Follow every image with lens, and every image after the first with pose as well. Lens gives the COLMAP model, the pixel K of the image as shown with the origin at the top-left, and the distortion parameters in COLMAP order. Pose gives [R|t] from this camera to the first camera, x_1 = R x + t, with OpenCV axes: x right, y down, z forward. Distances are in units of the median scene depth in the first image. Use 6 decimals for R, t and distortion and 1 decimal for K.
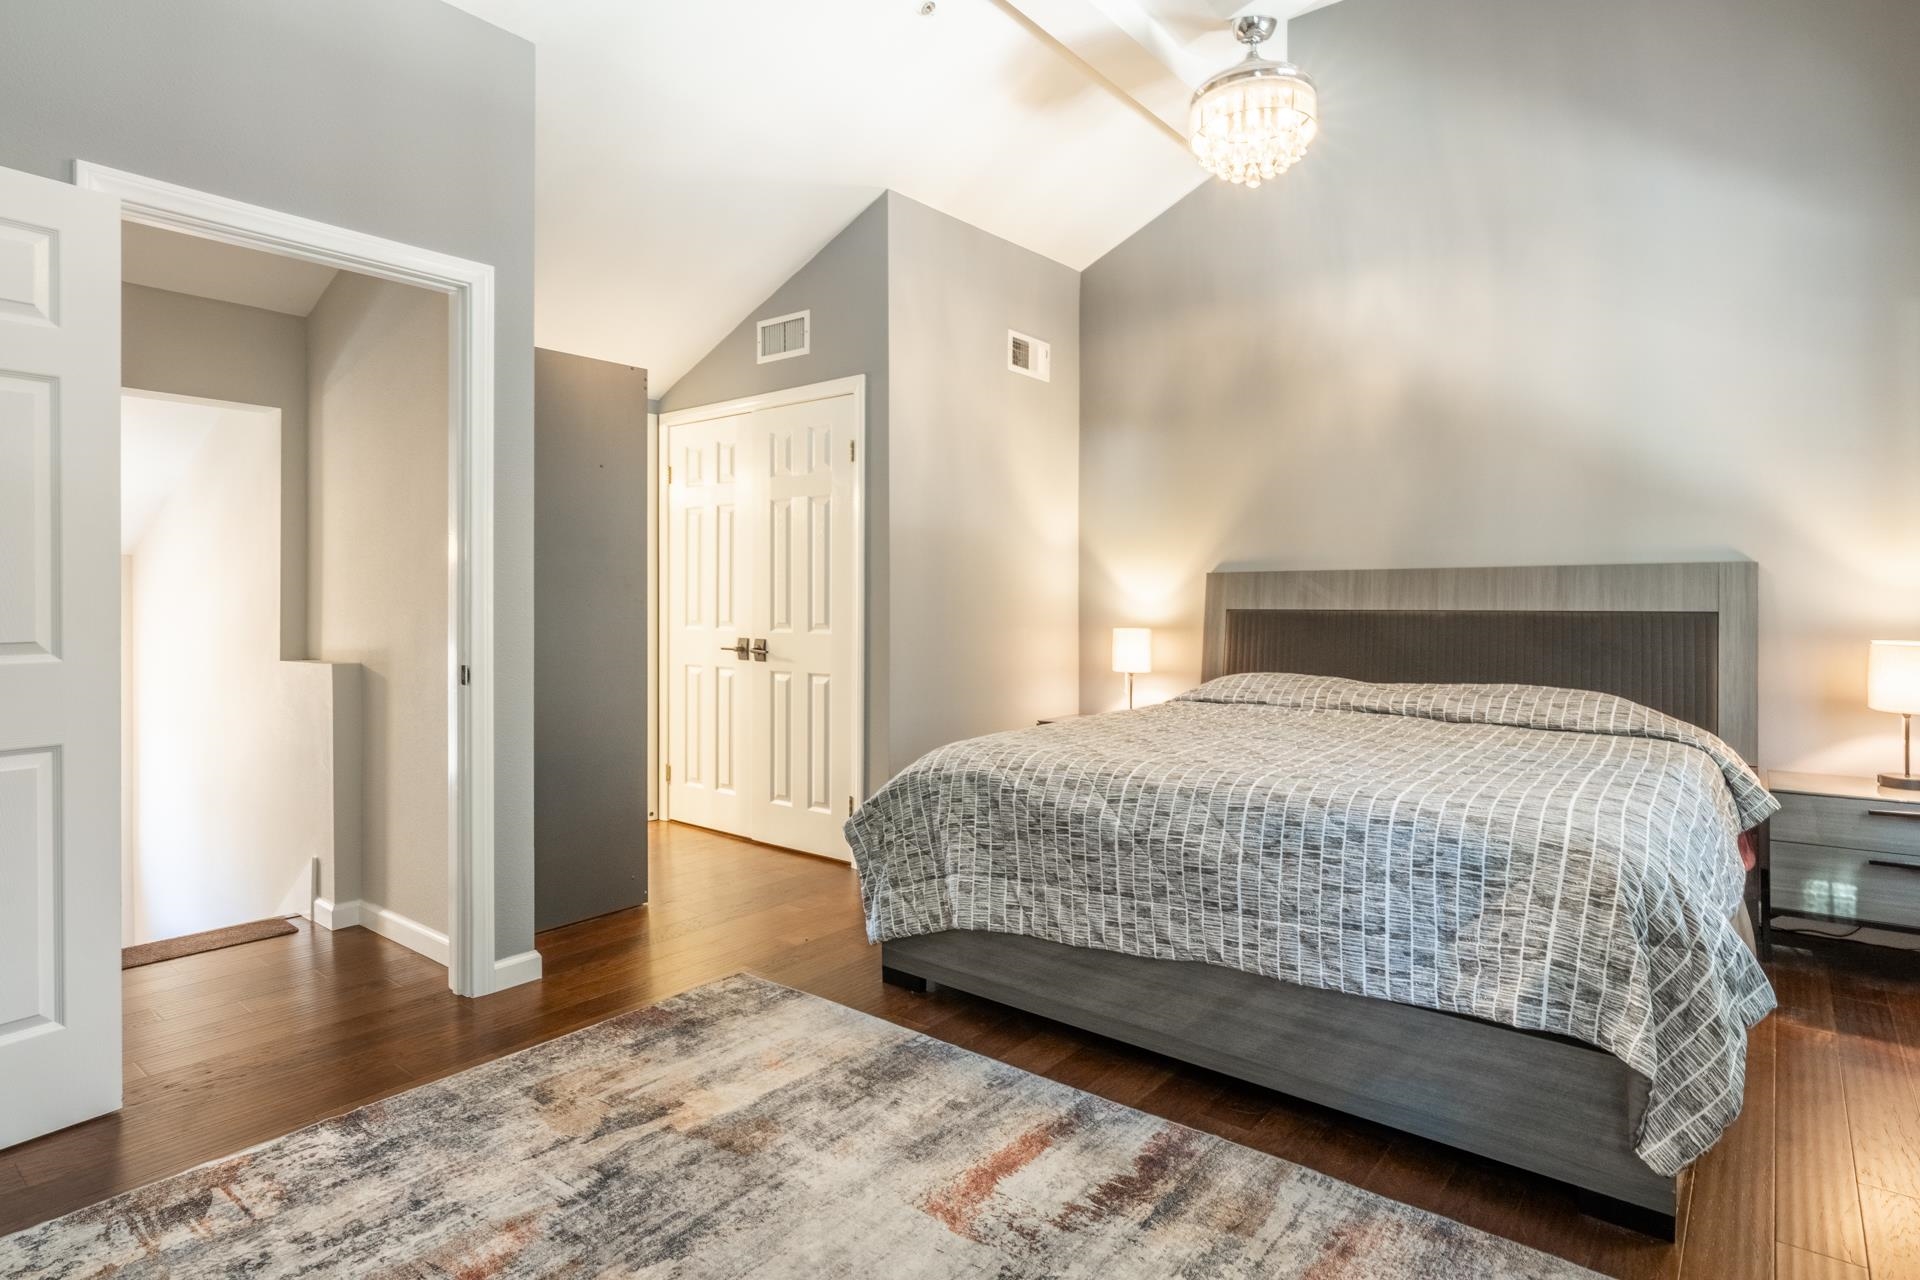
lens RADIAL K [[1030.9, 0, 933.6], [0, 1030.9, 597.2], [0, 0, 1]] dist [-0.001163, -0.000284]
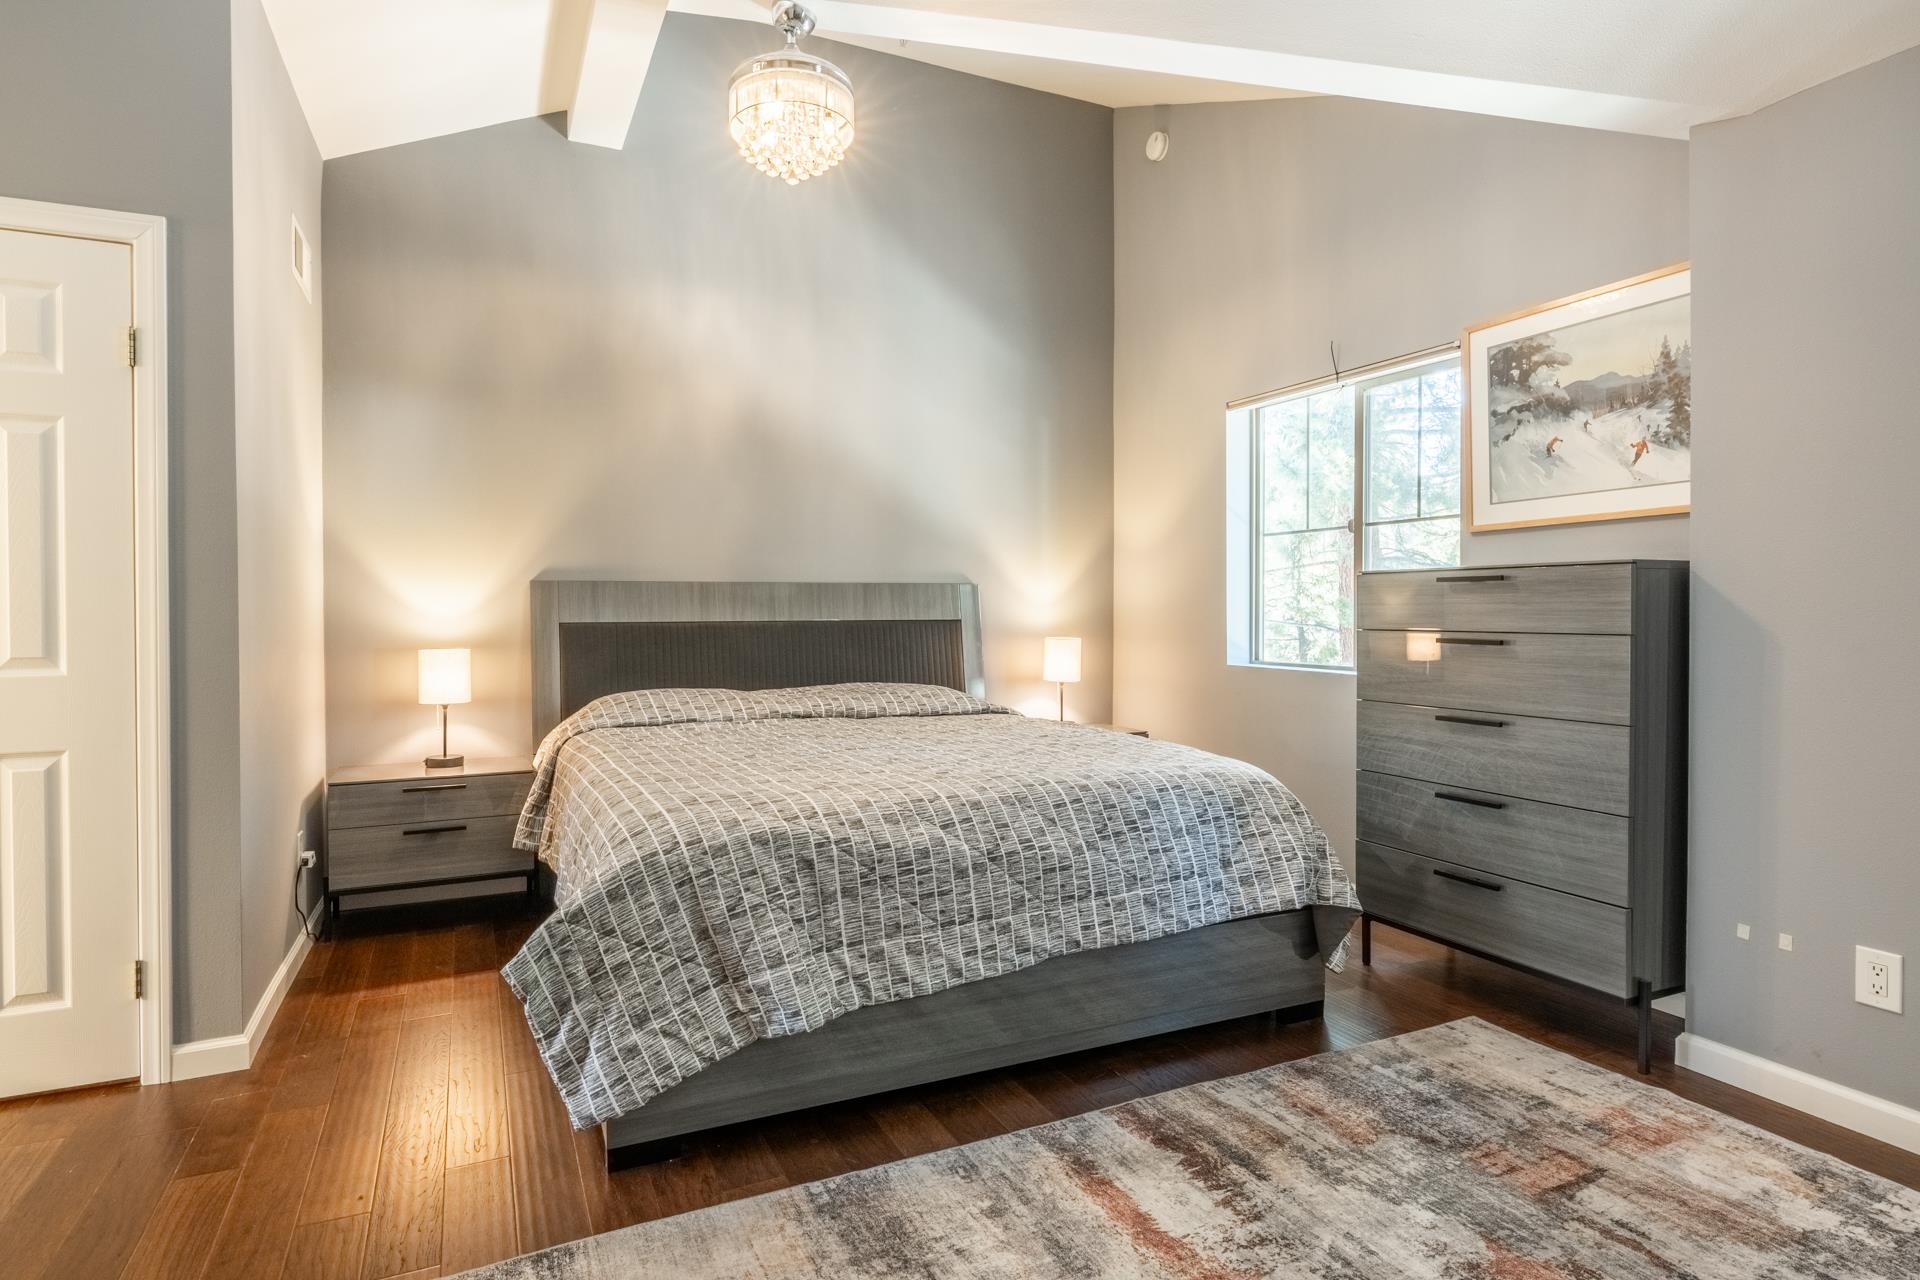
lens RADIAL K [[1012.7, 0, 956.4], [0, 1012.7, 618.1], [0, 0, 1]] dist [-0.001415, -0.000191]
pose [[0.422646, -0.007038, 0.906268, -0.647279], [-0.000515, 0.999968, 0.008006, 0.001833], [-0.906295, -0.003850, 0.422629, 0.598185]]
